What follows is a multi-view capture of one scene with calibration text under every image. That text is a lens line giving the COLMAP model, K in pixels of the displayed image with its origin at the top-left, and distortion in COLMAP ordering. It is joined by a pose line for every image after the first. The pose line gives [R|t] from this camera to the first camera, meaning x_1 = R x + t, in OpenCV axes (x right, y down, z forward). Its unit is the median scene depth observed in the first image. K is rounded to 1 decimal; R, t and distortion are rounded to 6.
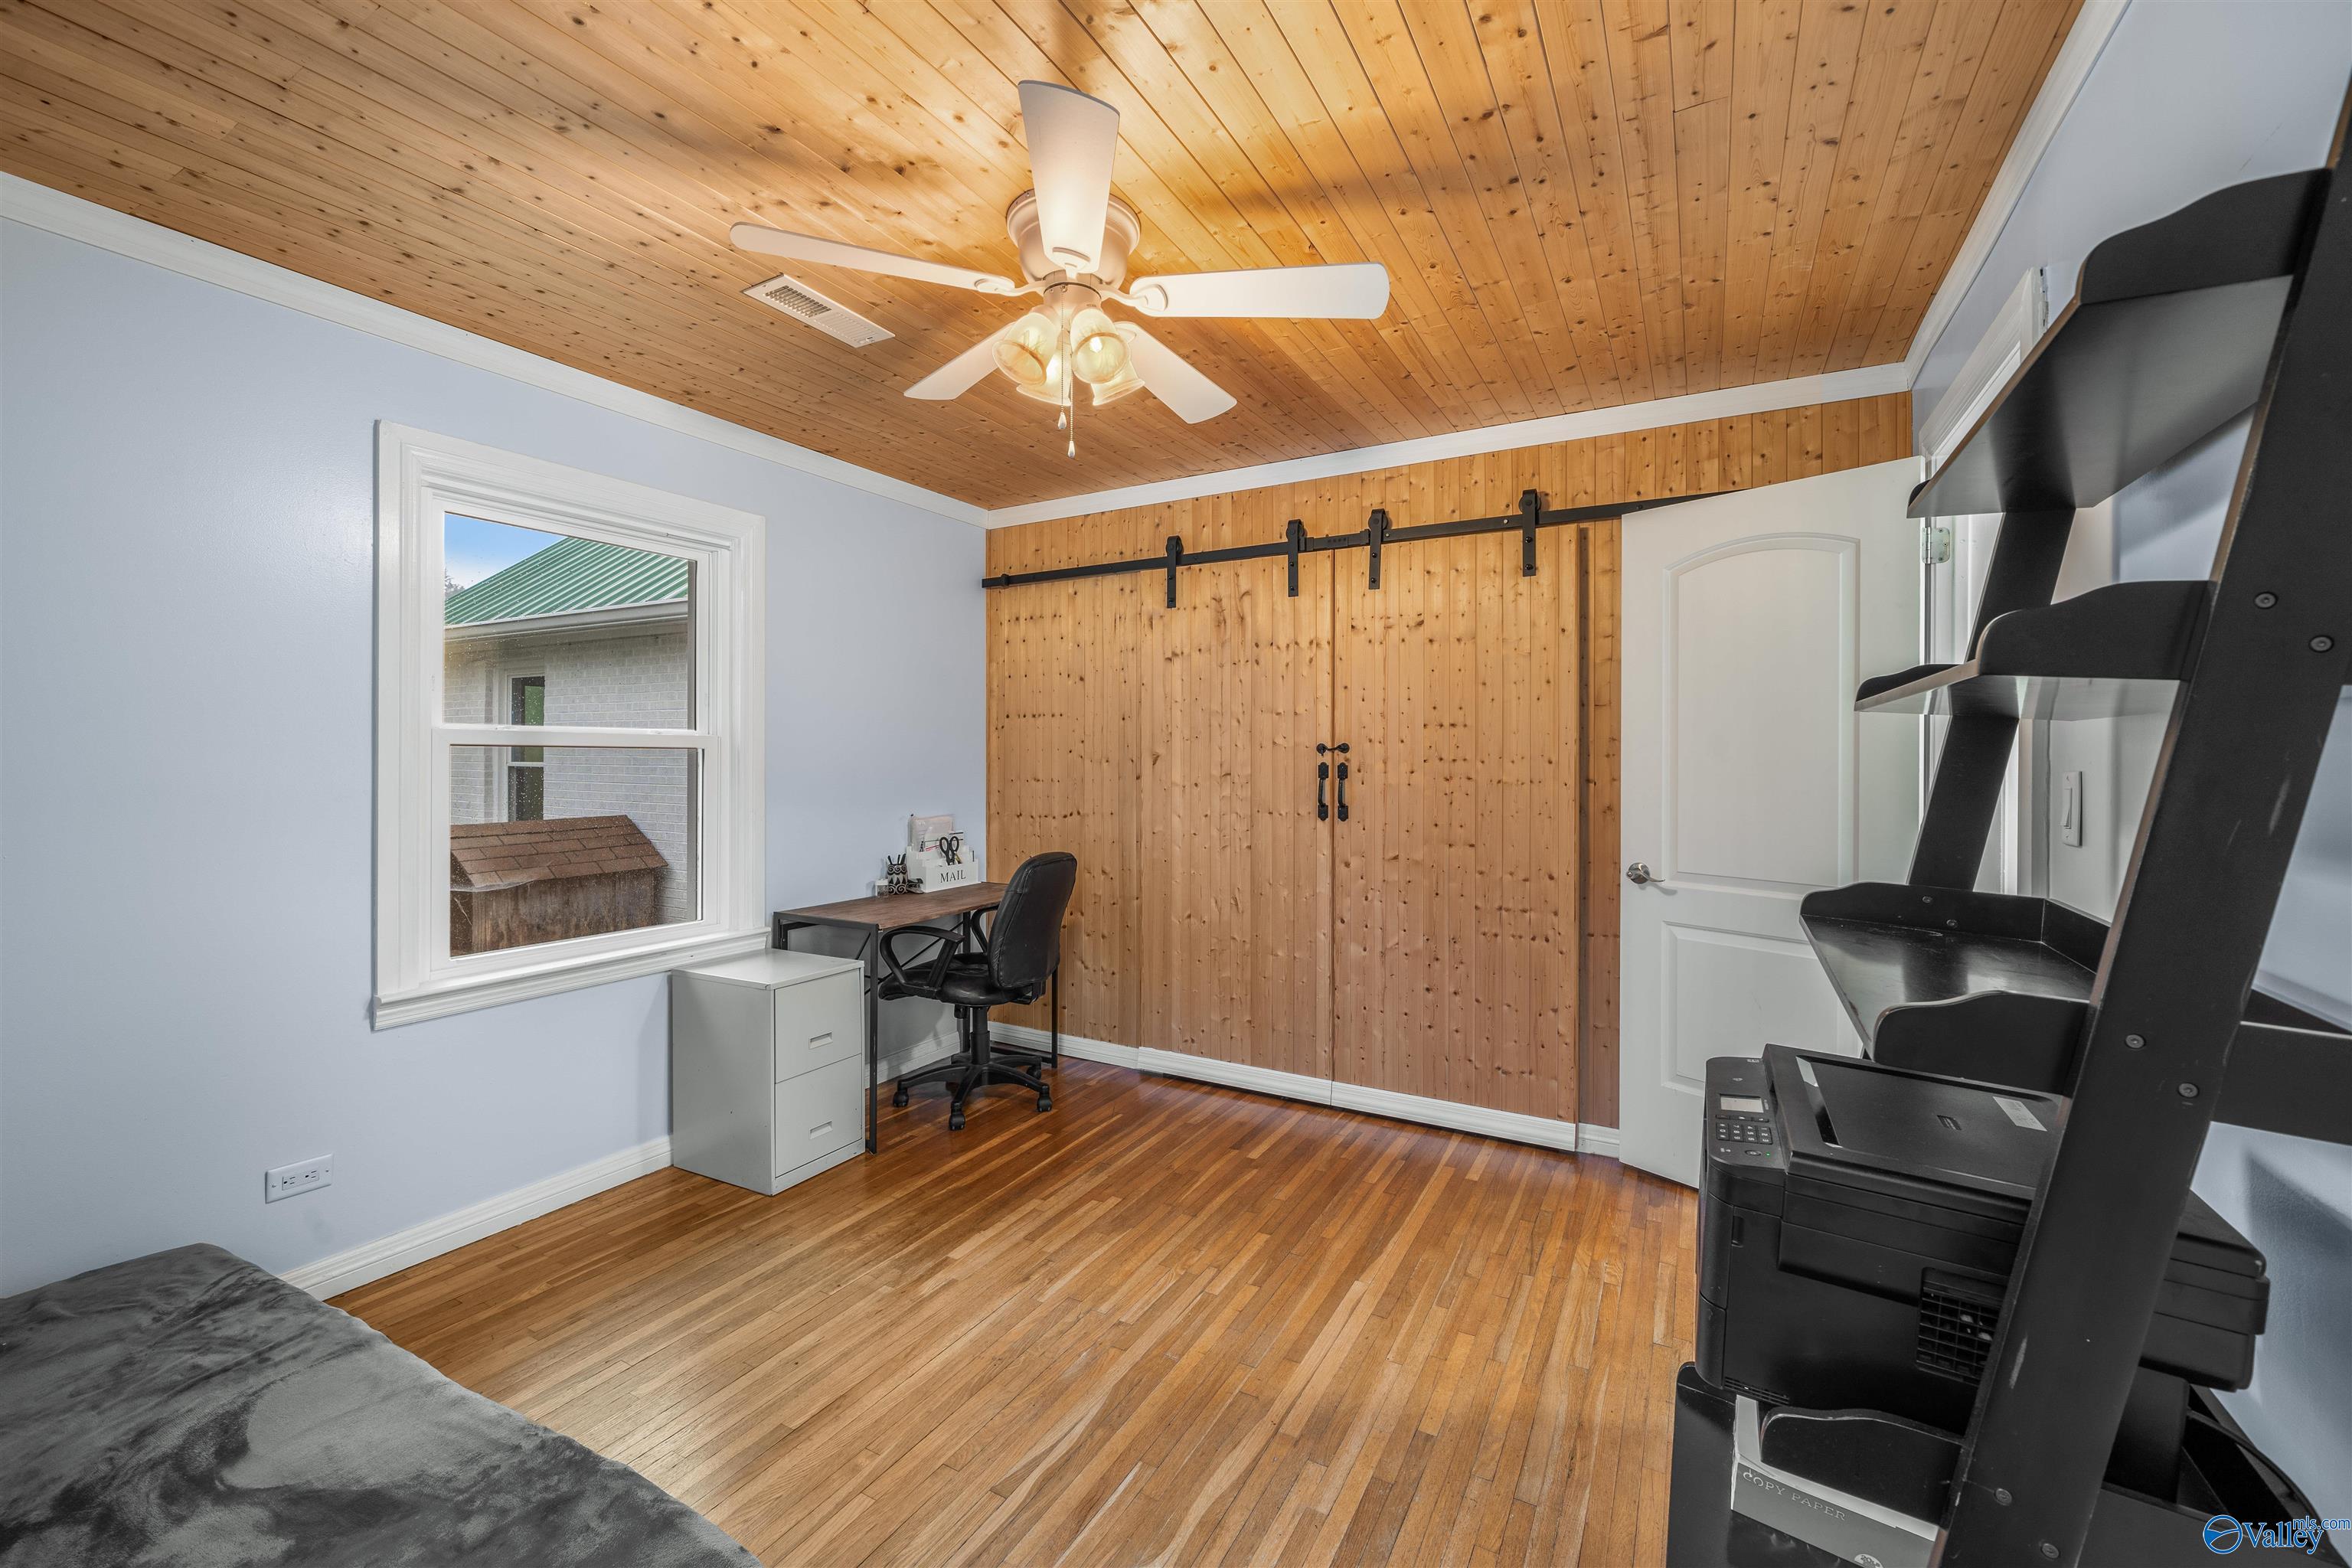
lens RADIAL K [[964.4, 0, 1194.8], [0, 964.4, 759.9], [0, 0, 1]] dist [0.001166, -0.000113]
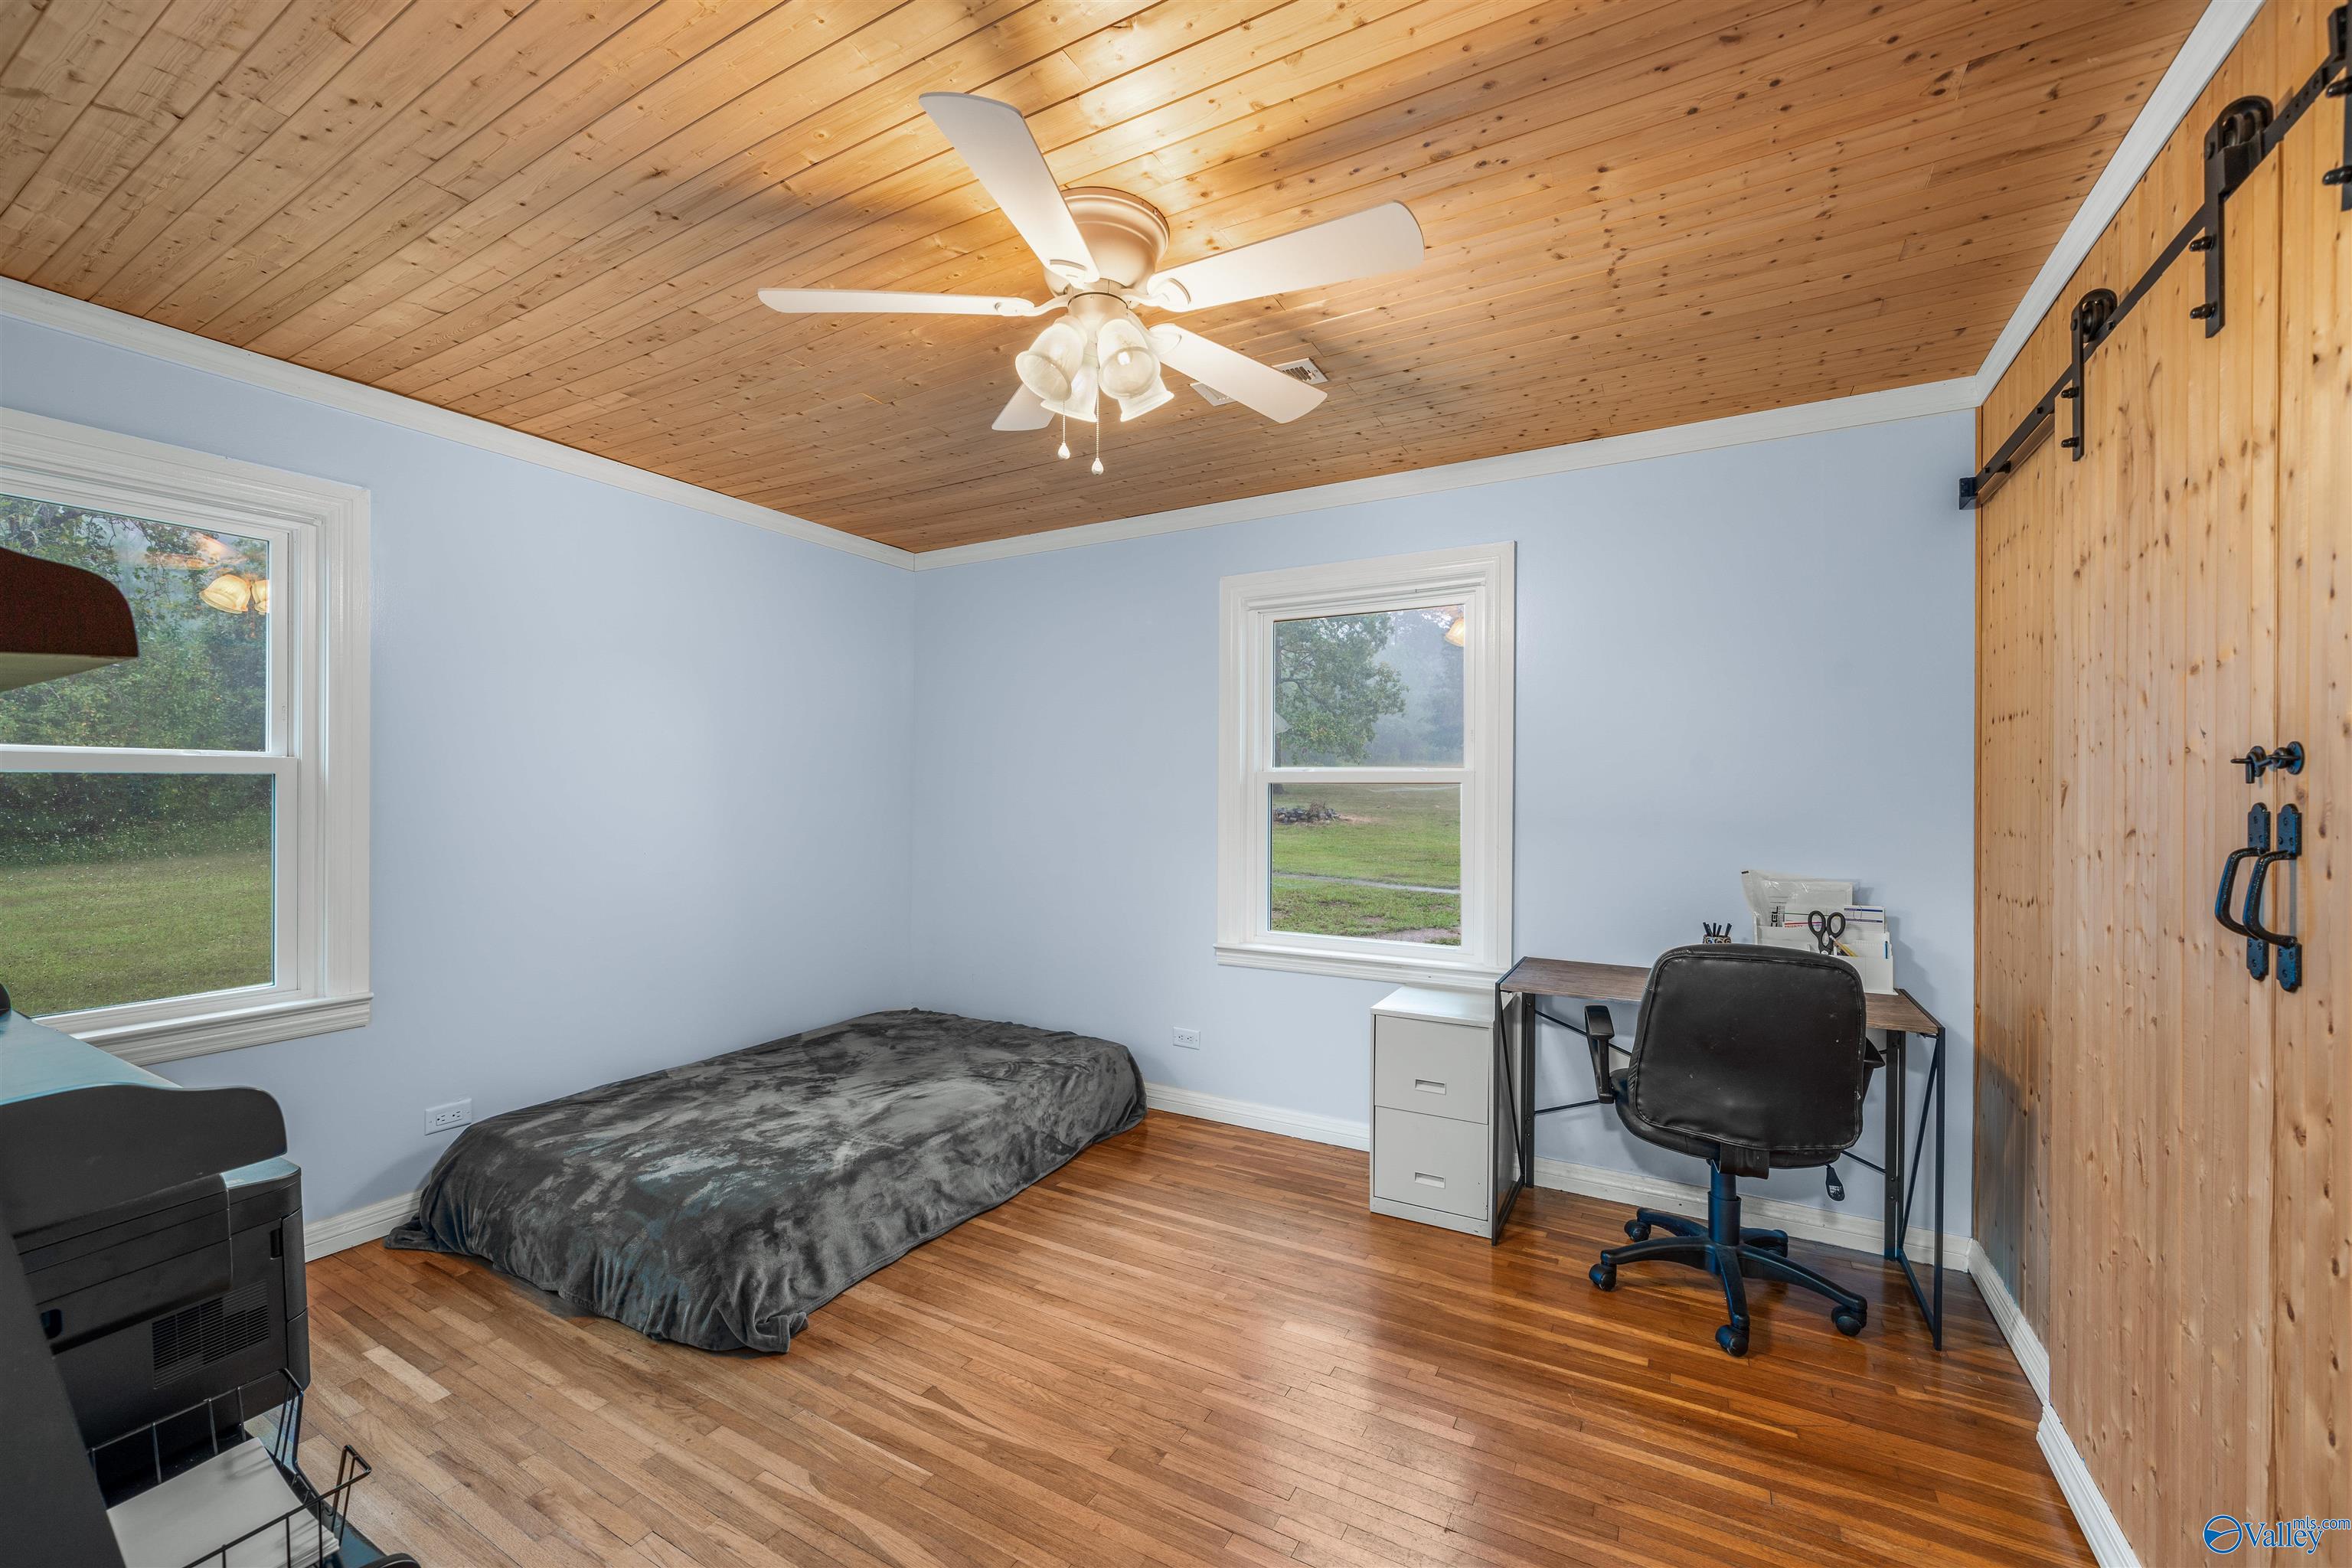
lens RADIAL K [[964.4, 0, 1180.7], [0, 964.4, 796.4], [0, 0, 1]] dist [0.001166, -0.000113]
pose [[-0.038192, 0.001737, -0.999269, 0.552584], [-0.006077, 0.999980, 0.001970, 0.002015], [0.999252, 0.006147, -0.038181, 0.750027]]
